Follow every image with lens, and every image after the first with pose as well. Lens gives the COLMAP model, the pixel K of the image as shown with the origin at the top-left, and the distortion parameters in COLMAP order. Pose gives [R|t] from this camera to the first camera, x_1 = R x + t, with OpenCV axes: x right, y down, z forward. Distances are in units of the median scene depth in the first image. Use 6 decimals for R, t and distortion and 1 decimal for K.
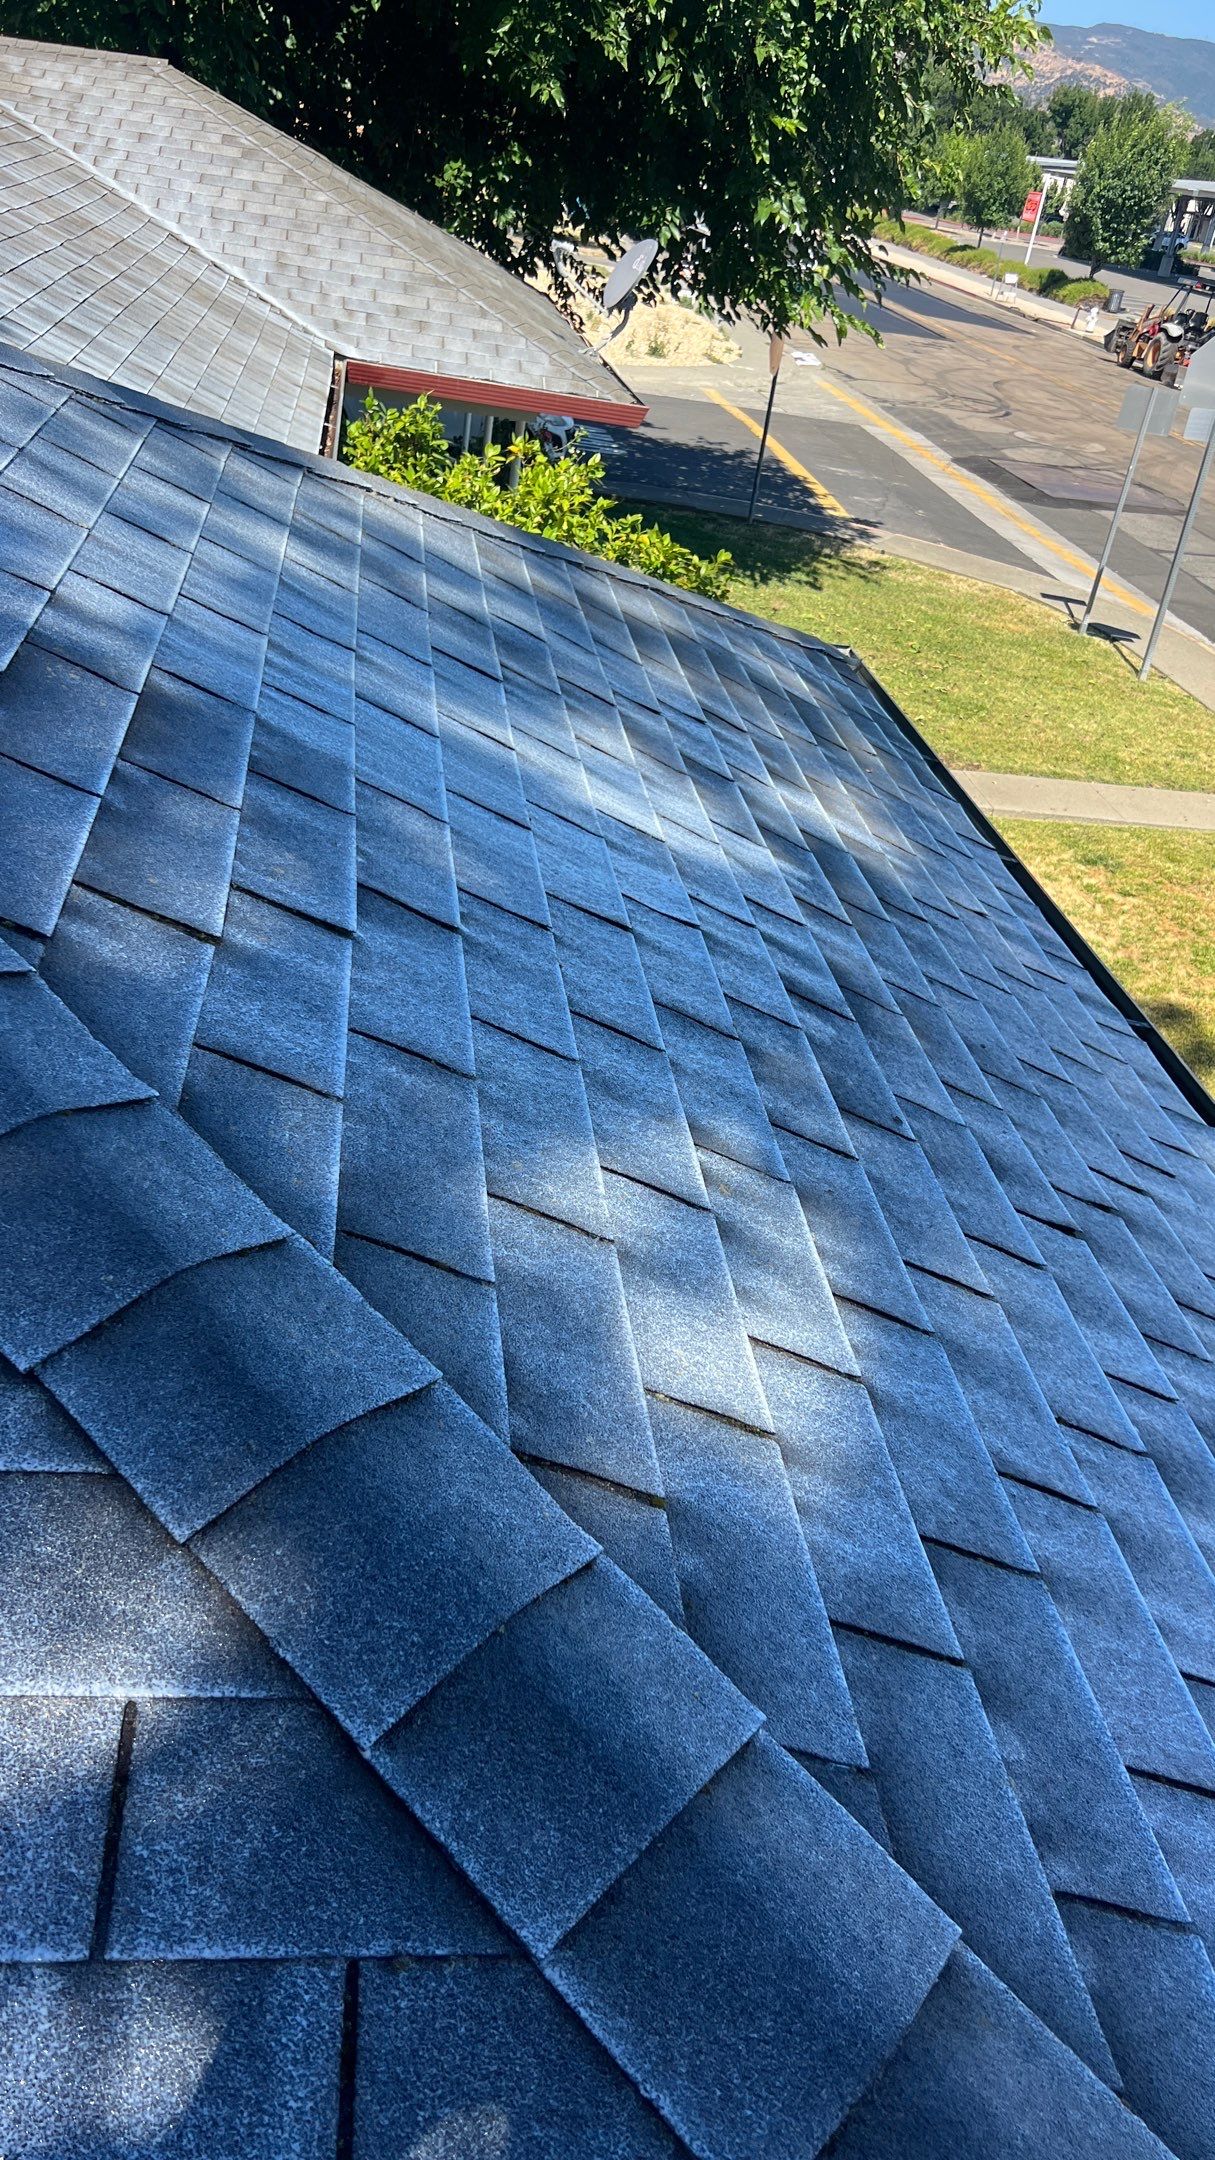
lens RADIAL K [[1617.8, 0, 619.0], [0, 1617.8, 1081.9], [0, 0, 1]] dist [0.054341, -0.065650]
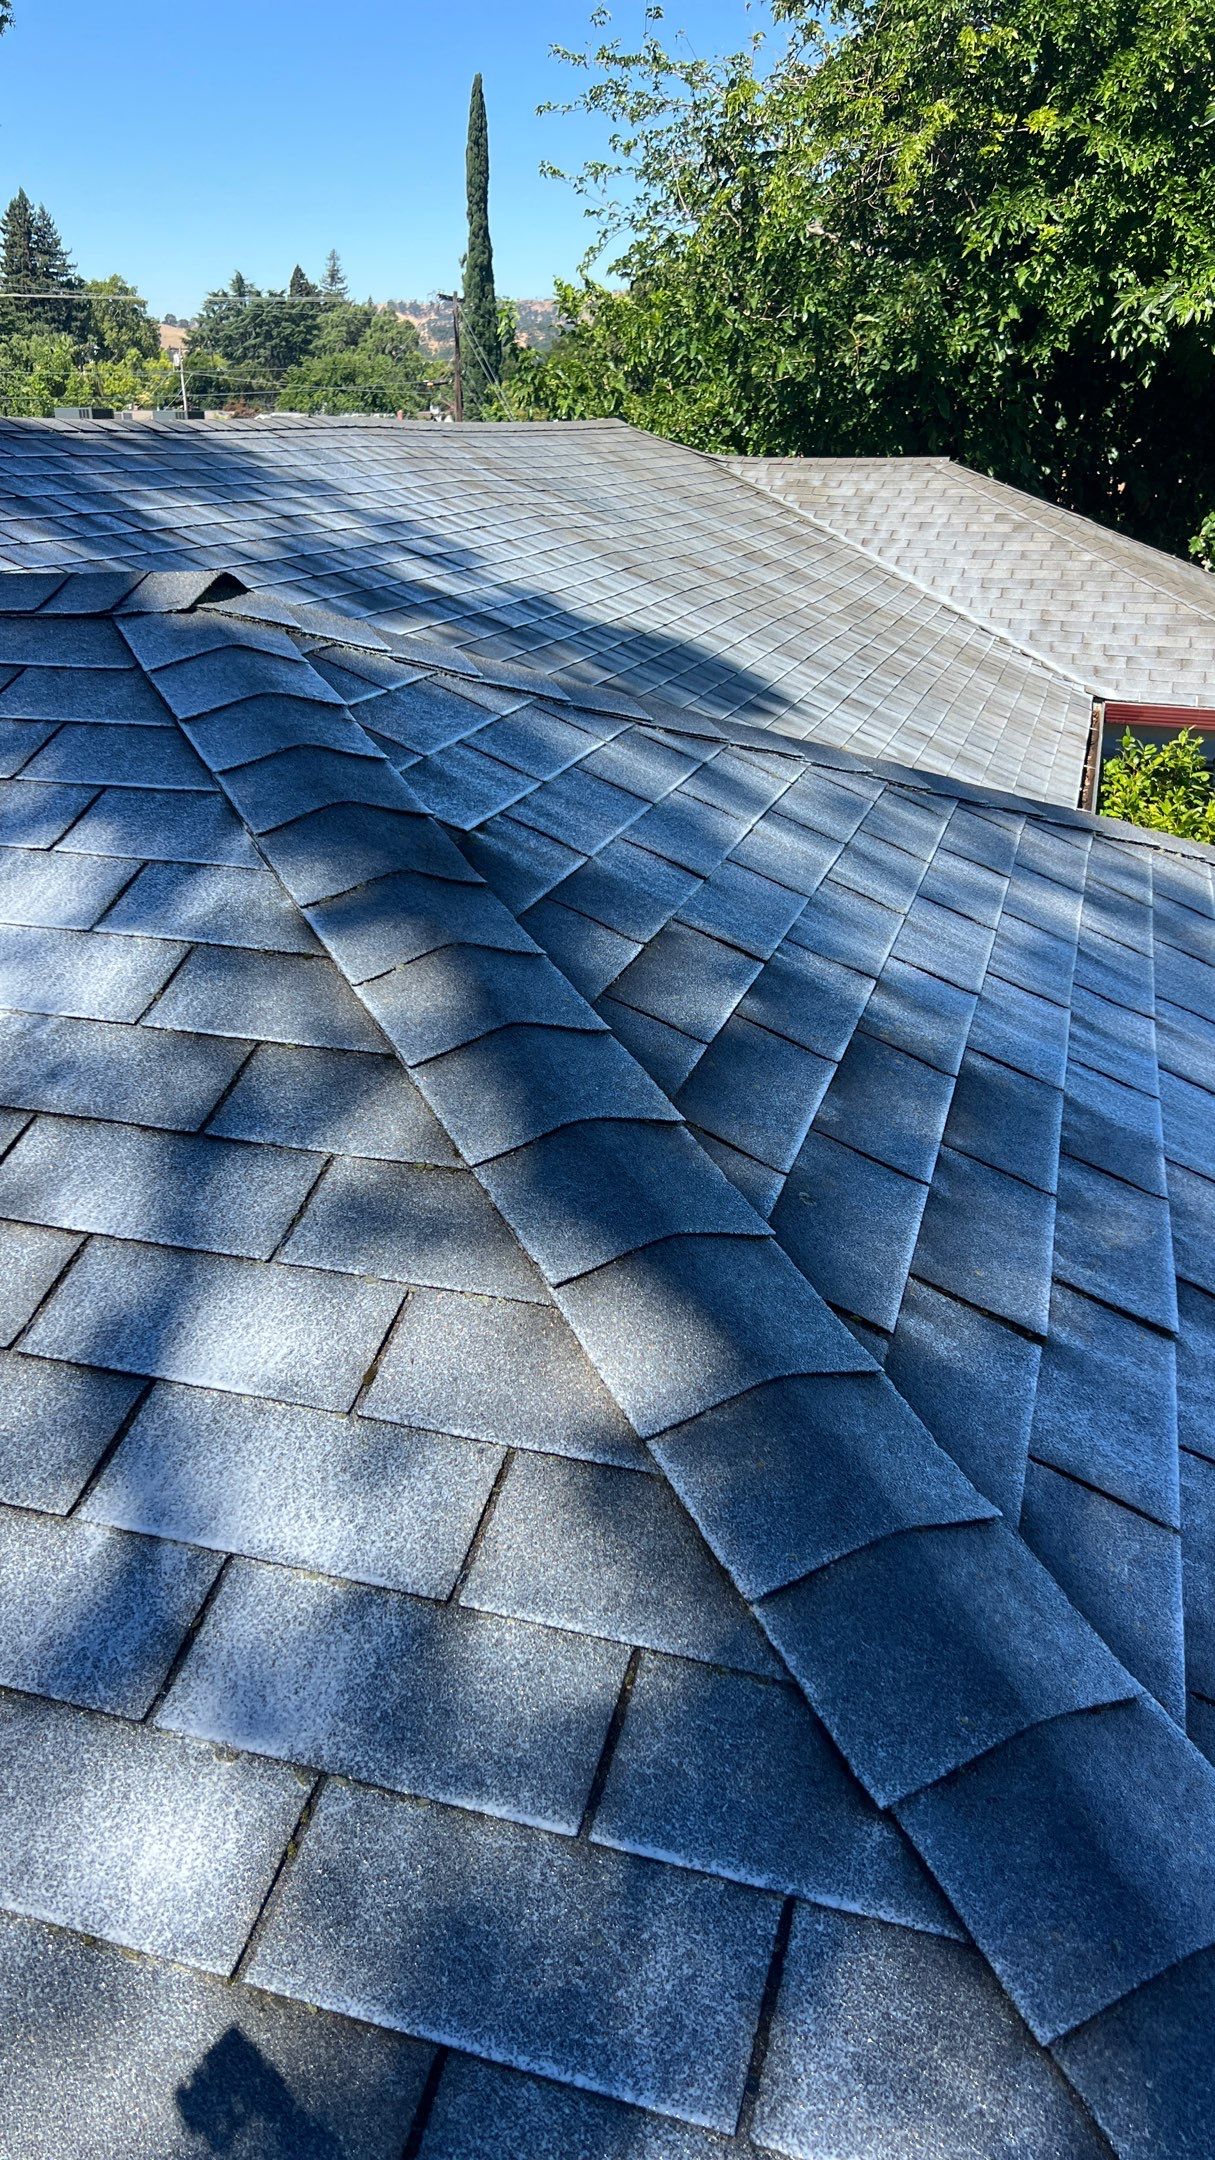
lens RADIAL K [[1617.8, 0, 598.7], [0, 1617.8, 1097.3], [0, 0, 1]] dist [0.054341, -0.065650]
pose [[0.904377, 0.025390, -0.425978, -0.033470], [-0.099464, 0.983276, -0.152560, -0.024771], [0.414981, 0.180341, 0.891778, -0.012127]]
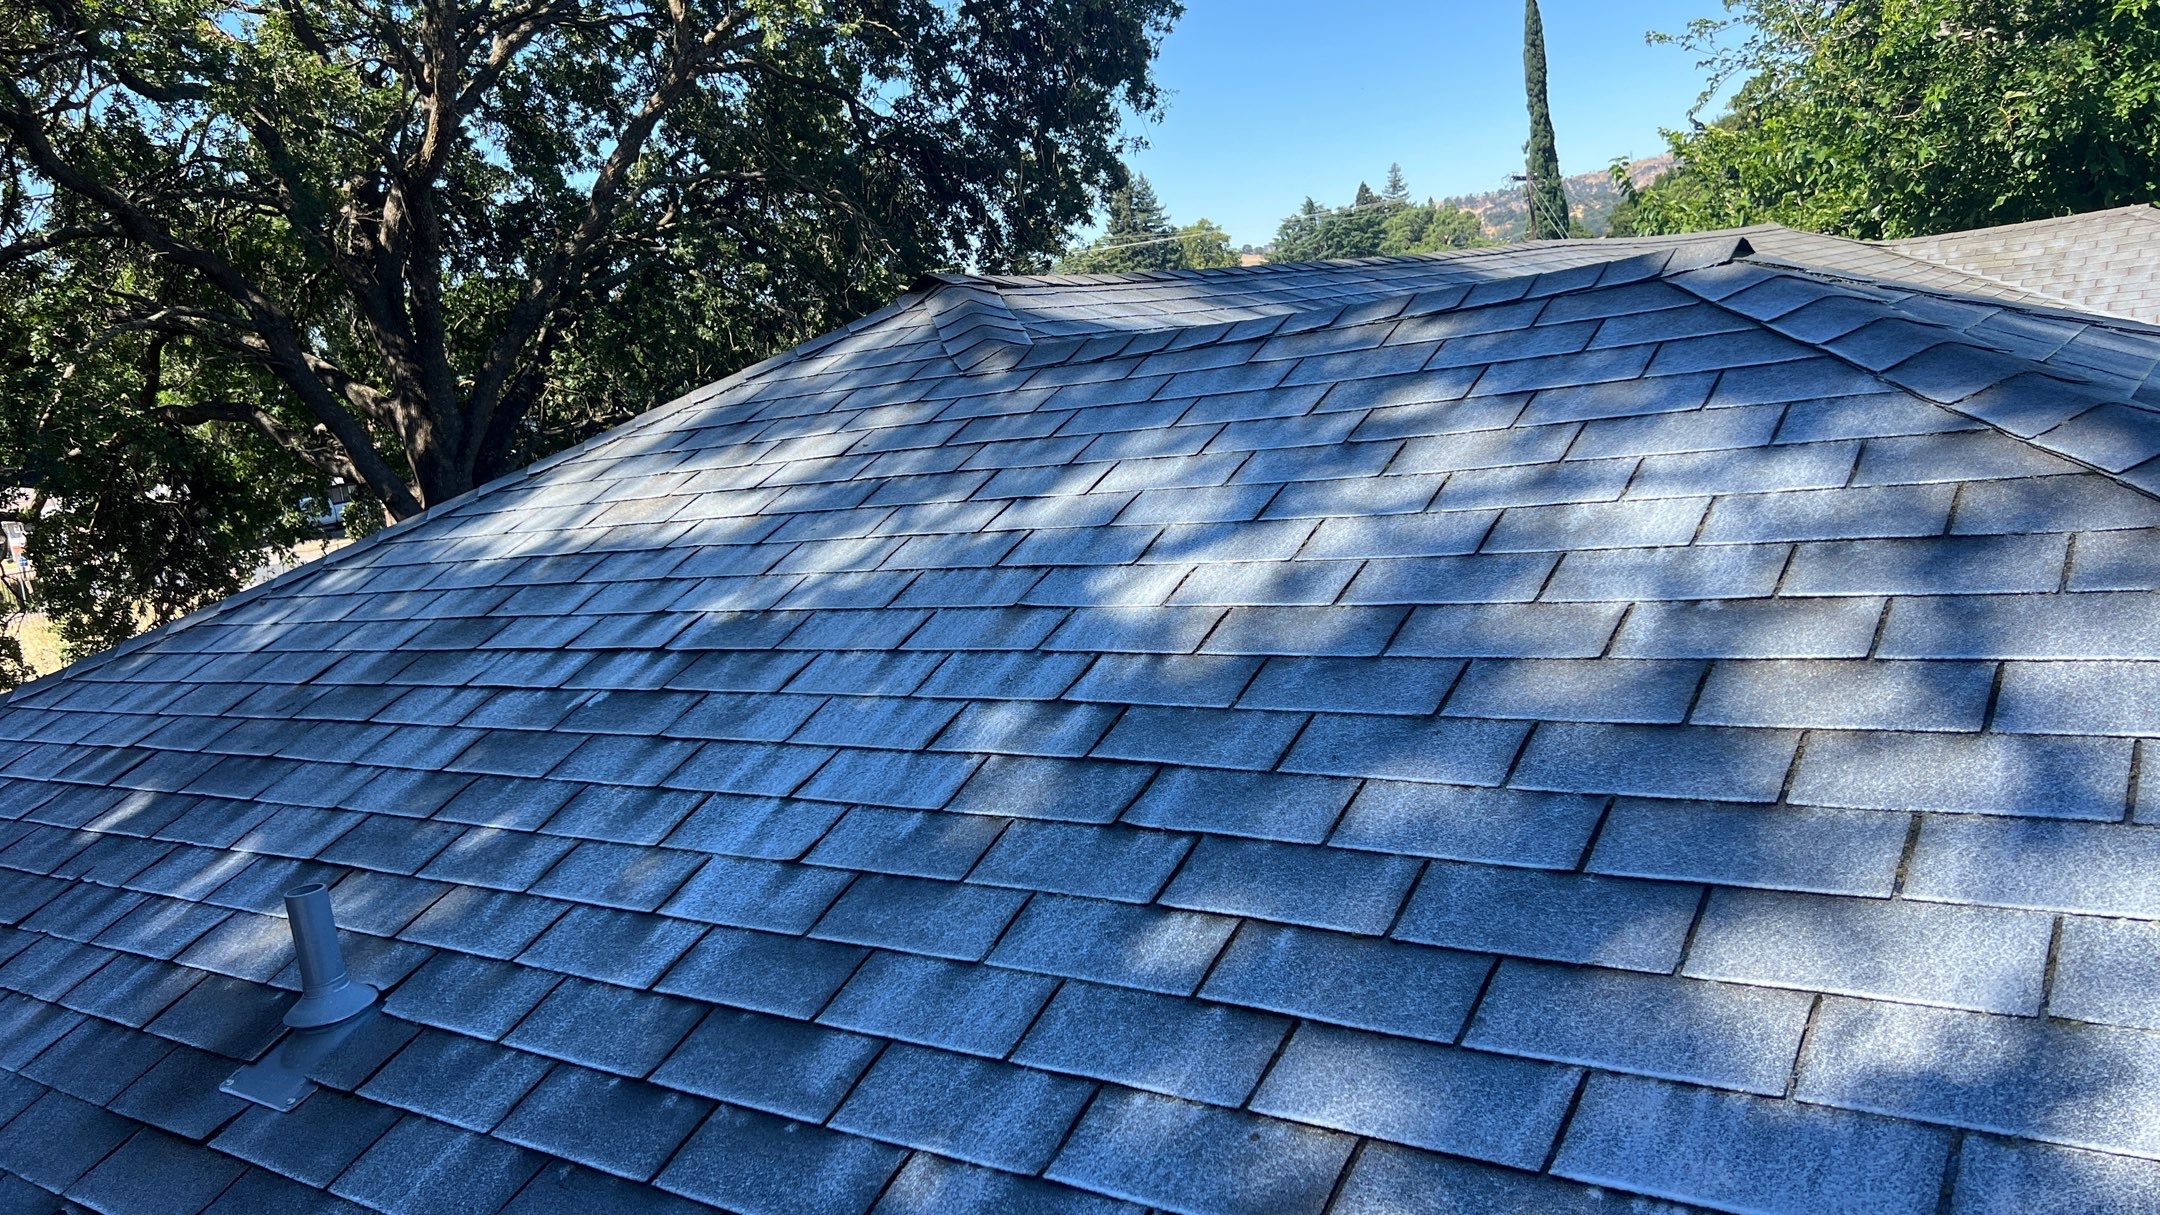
lens RADIAL K [[1617.8, 0, 1097.2], [0, 1617.8, 613.8], [0, 0, 1]] dist [0.054341, -0.065650]
pose [[0.696565, -0.130337, -0.705556, -0.125349], [-0.140810, 0.939406, -0.312552, 0.187149], [0.703541, 0.317062, 0.636004, -0.248784]]
